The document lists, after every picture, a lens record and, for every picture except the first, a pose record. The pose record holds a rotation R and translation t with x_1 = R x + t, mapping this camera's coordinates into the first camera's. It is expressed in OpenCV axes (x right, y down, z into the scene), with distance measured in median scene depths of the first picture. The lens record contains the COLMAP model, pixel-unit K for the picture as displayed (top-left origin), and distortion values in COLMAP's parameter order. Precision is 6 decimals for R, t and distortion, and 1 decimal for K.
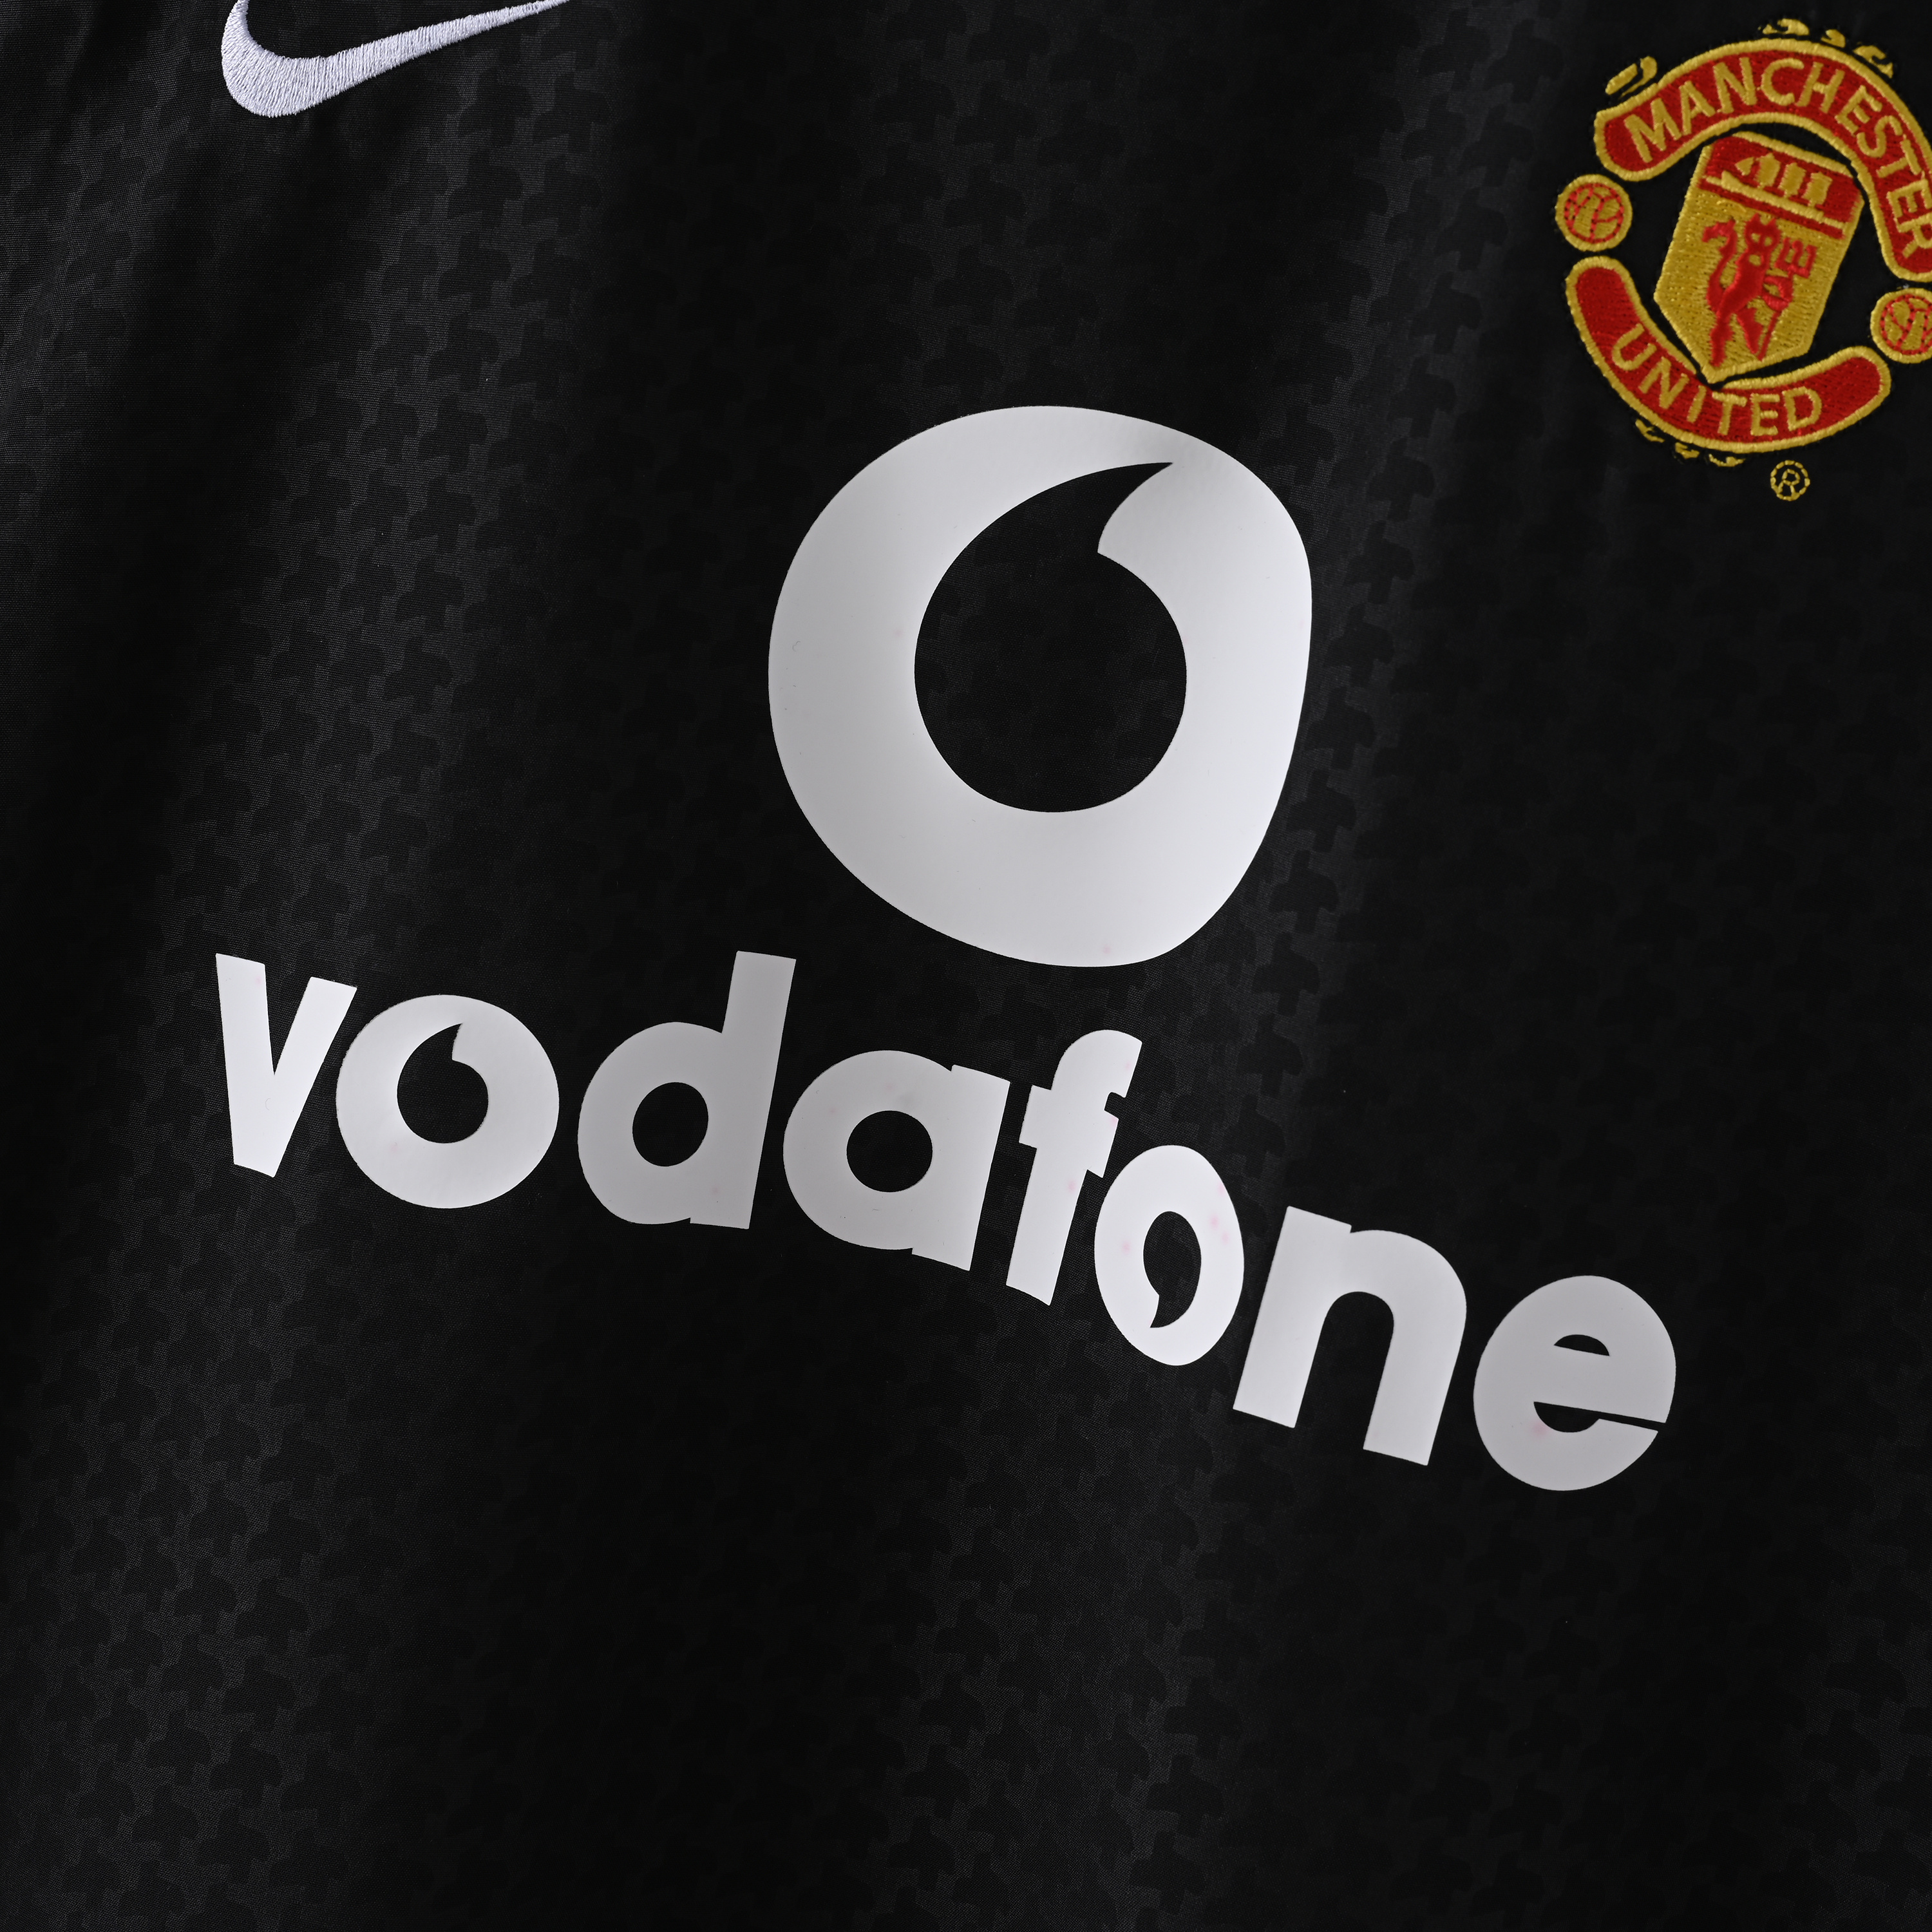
lens RADIAL K [[4965.7, 0, 966.4], [0, 4965.7, 966.0], [0, 0, 1]] dist [0.086933, 0.000000]
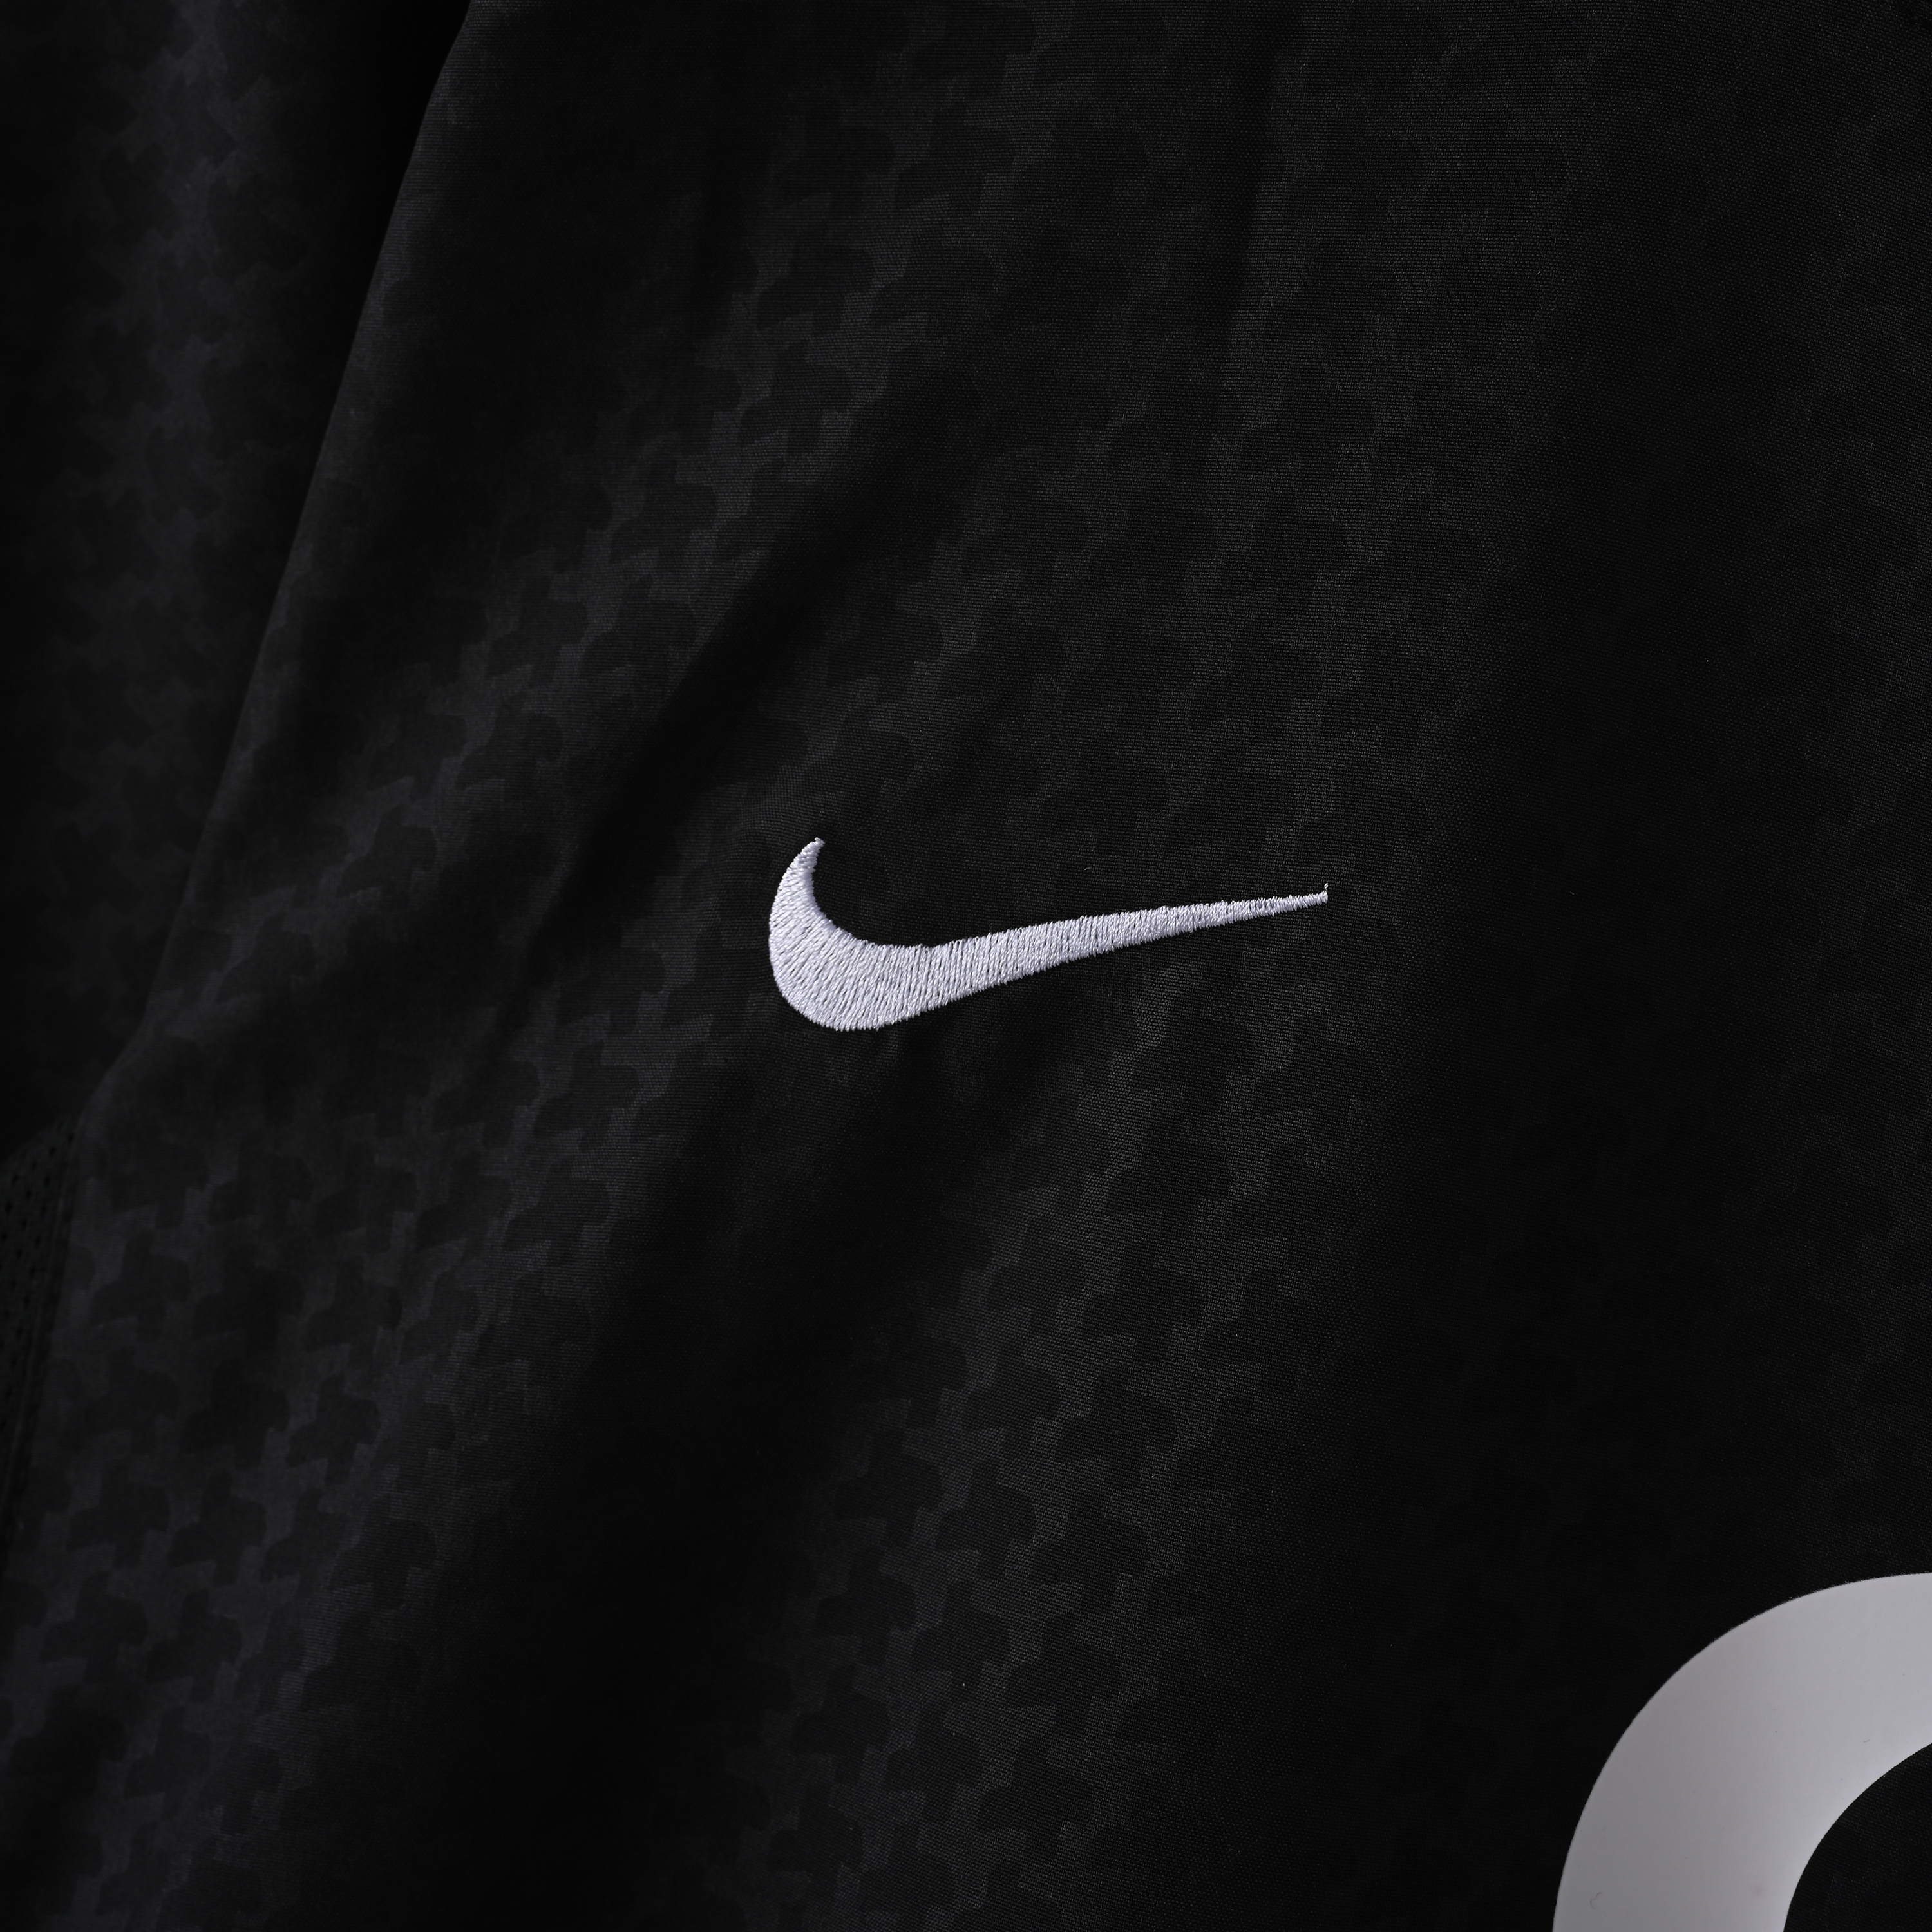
lens RADIAL K [[4965.7, 0, 960.6], [0, 4965.7, 957.4], [0, 0, 1]] dist [0.086933, 0.000000]
pose [[0.996617, 0.063898, -0.051693, -0.091057], [-0.067654, 0.994923, -0.074507, -0.132945], [0.046669, 0.077752, 0.995880, 0.355373]]
